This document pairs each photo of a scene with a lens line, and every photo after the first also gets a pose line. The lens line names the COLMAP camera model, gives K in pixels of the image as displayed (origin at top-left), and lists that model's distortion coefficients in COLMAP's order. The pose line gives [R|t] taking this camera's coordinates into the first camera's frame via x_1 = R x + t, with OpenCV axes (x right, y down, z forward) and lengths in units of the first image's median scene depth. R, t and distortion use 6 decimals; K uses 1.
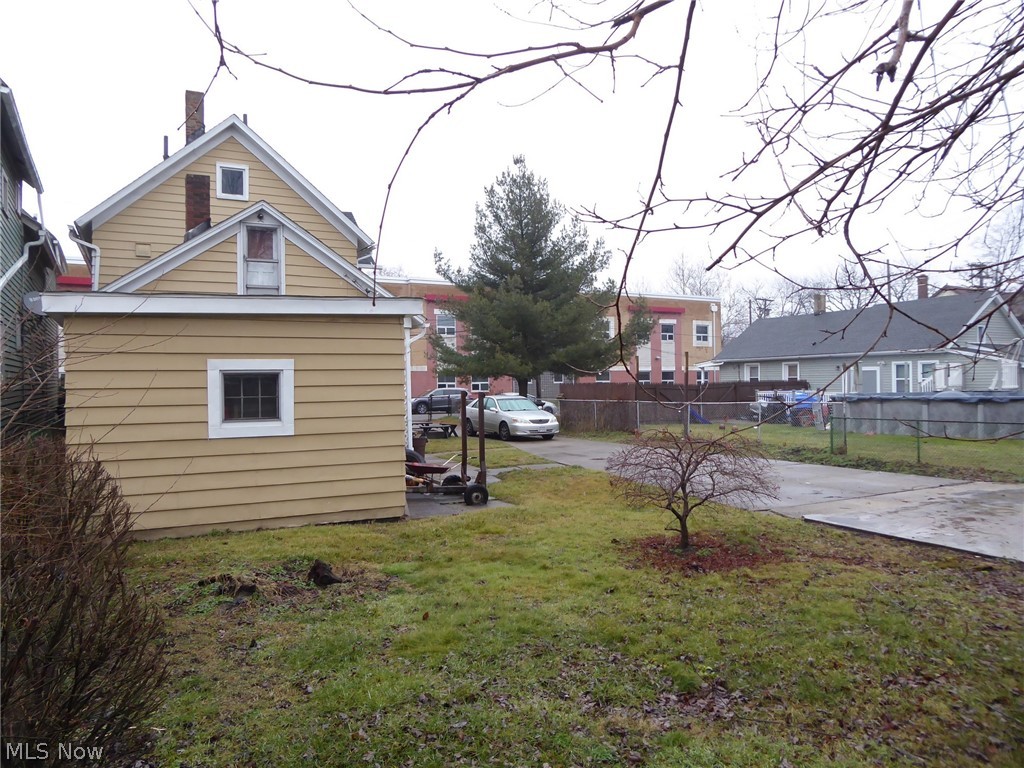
lens RADIAL K [[743.5, 0, 512.0], [0, 743.5, 384.0], [0, 0, 1]] dist [0.037168, 0.001460]
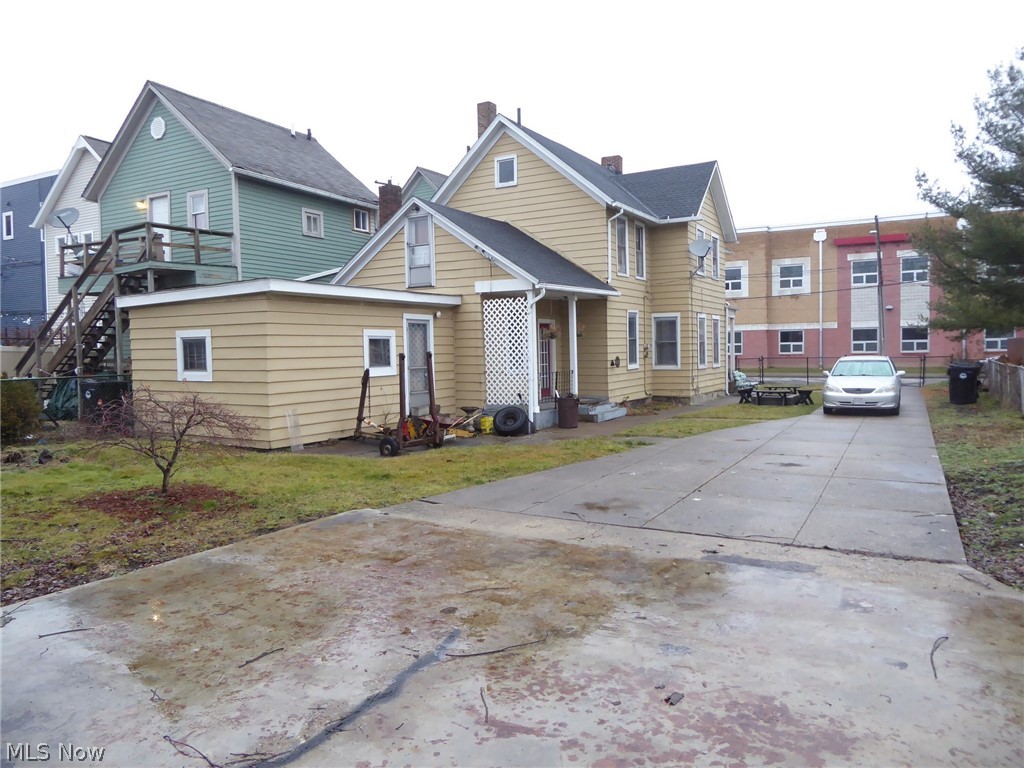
lens RADIAL K [[743.5, 0, 512.0], [0, 743.5, 384.0], [0, 0, 1]] dist [0.037168, 0.001460]
pose [[0.548666, 0.055765, -0.834180, 0.760461], [0.000765, 0.997739, 0.067202, -0.015172], [0.836041, -0.037510, 0.547383, 0.415784]]
